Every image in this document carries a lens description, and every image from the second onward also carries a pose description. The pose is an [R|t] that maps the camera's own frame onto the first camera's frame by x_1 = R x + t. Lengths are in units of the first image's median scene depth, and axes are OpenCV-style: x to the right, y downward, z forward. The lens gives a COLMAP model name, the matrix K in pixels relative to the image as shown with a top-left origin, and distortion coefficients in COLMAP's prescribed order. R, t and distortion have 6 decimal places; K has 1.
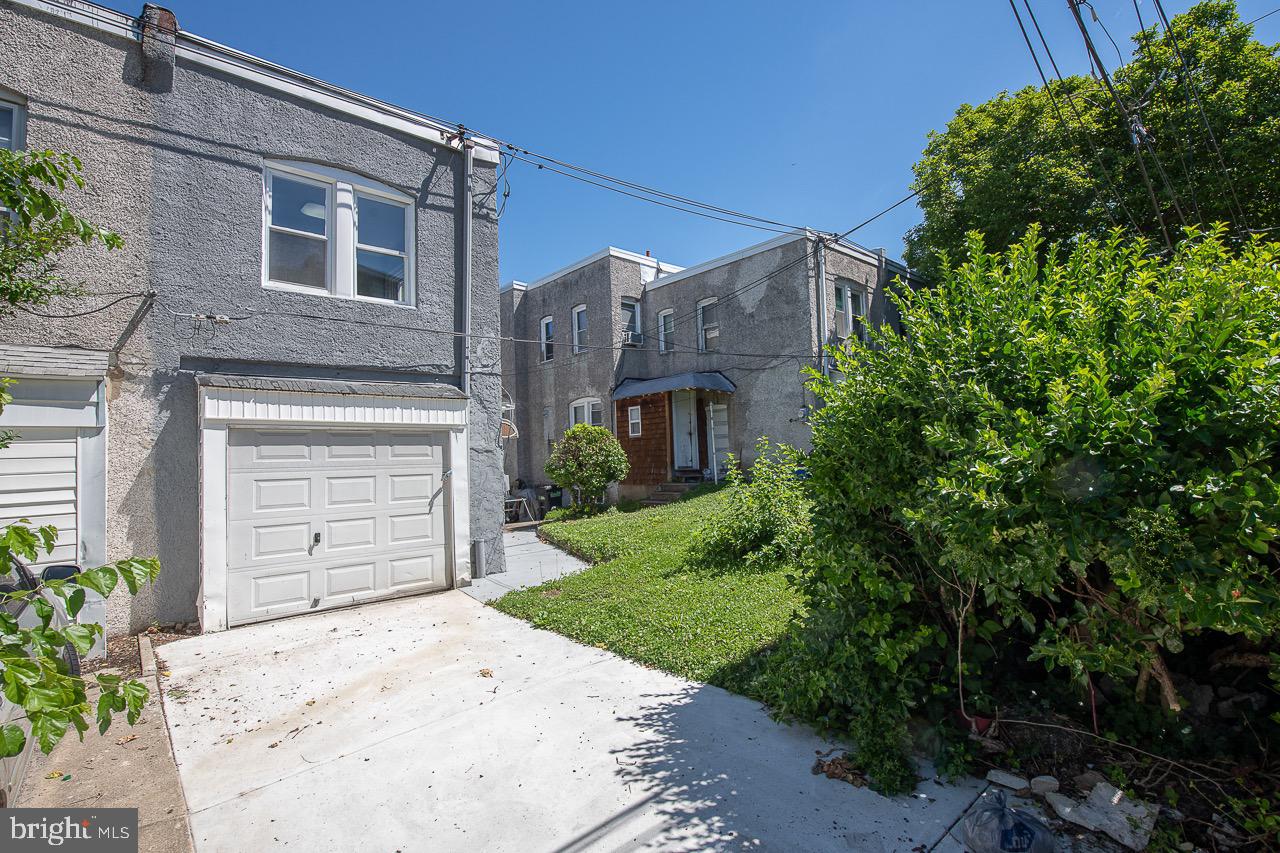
lens RADIAL K [[614.6, 0, 637.9], [0, 614.6, 426.1], [0, 0, 1]] dist [-0.006862, -0.000369]
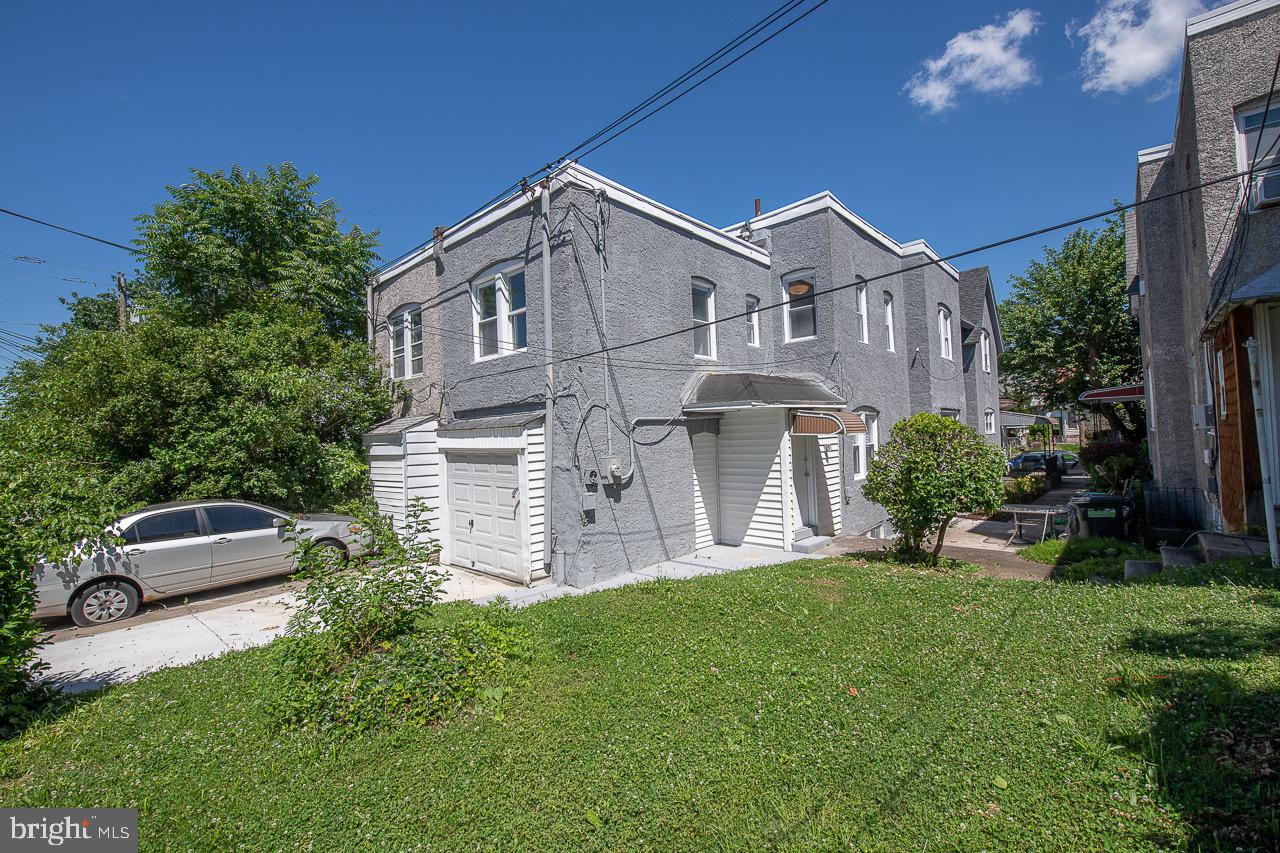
lens RADIAL K [[542.9, 0, 637.1], [0, 542.9, 422.8], [0, 0, 1]] dist [-0.012481, -0.000568]
pose [[0.072542, 0.009324, -0.997322, 0.772874], [0.086316, 0.996146, 0.015591, -0.048926], [0.993623, -0.087216, 0.071457, 1.186176]]
